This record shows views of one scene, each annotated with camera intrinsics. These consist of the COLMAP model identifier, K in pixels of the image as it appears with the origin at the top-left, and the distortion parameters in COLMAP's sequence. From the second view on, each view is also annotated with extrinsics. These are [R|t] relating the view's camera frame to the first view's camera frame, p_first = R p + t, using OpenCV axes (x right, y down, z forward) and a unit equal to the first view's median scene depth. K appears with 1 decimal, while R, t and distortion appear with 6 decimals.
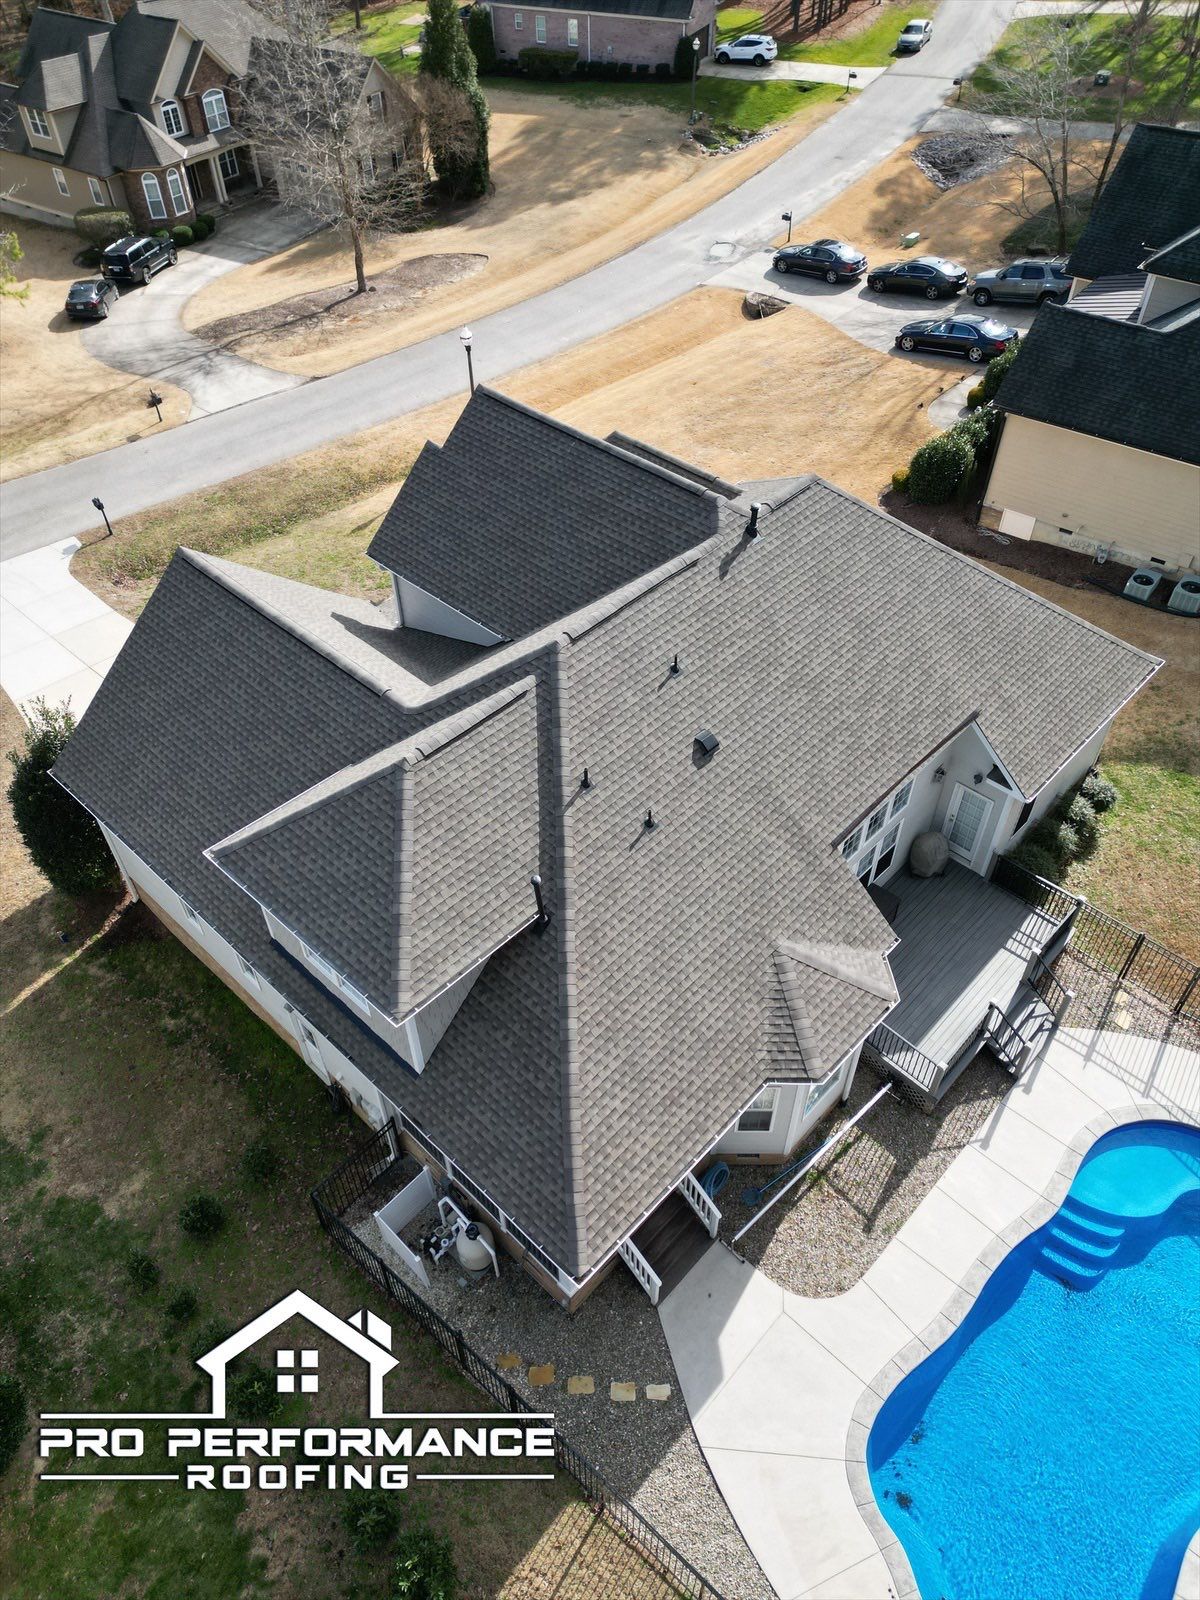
lens RADIAL K [[1120.3, 0, 603.1], [0, 1120.3, 797.6], [0, 0, 1]] dist [0.079362, -0.071700]
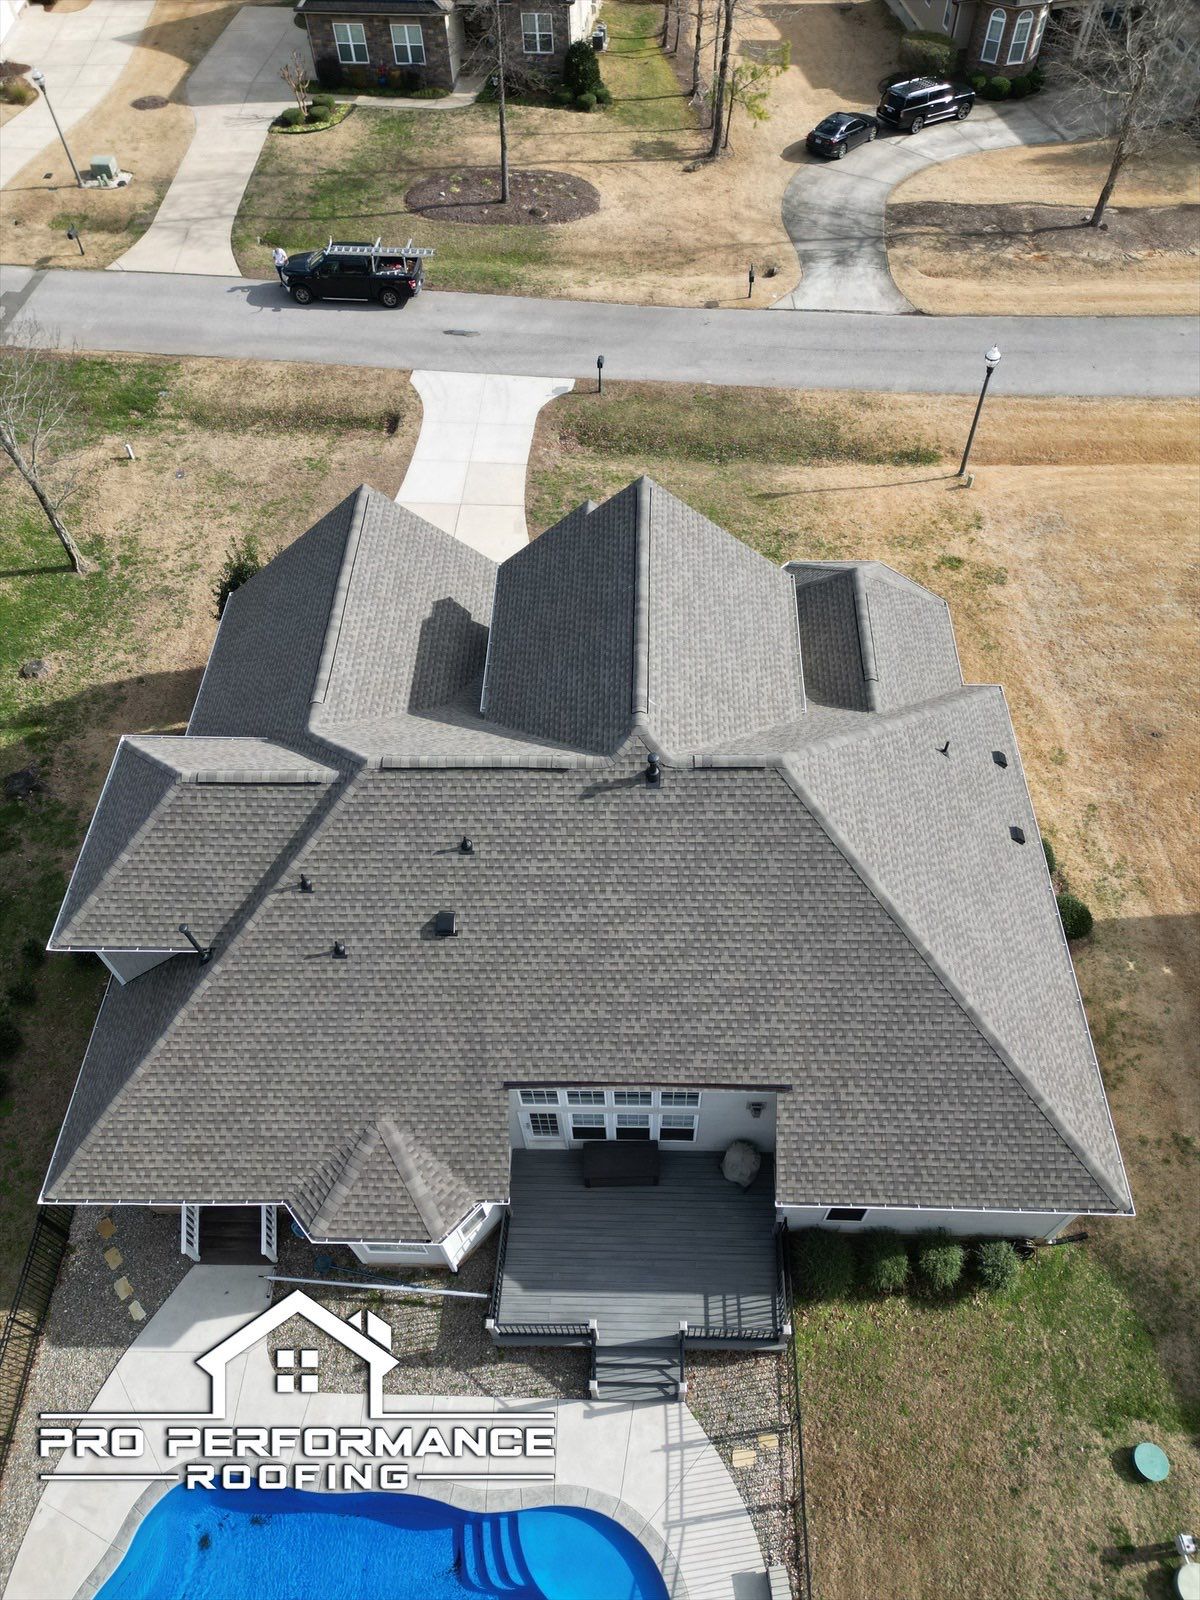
lens RADIAL K [[1120.3, 0, 600.5], [0, 1120.3, 807.6], [0, 0, 1]] dist [0.079362, -0.071700]
pose [[0.668173, 0.599332, -0.440847, 0.514967], [-0.511351, 0.800335, 0.313024, -0.471504], [0.540430, 0.016273, 0.841231, 0.199531]]
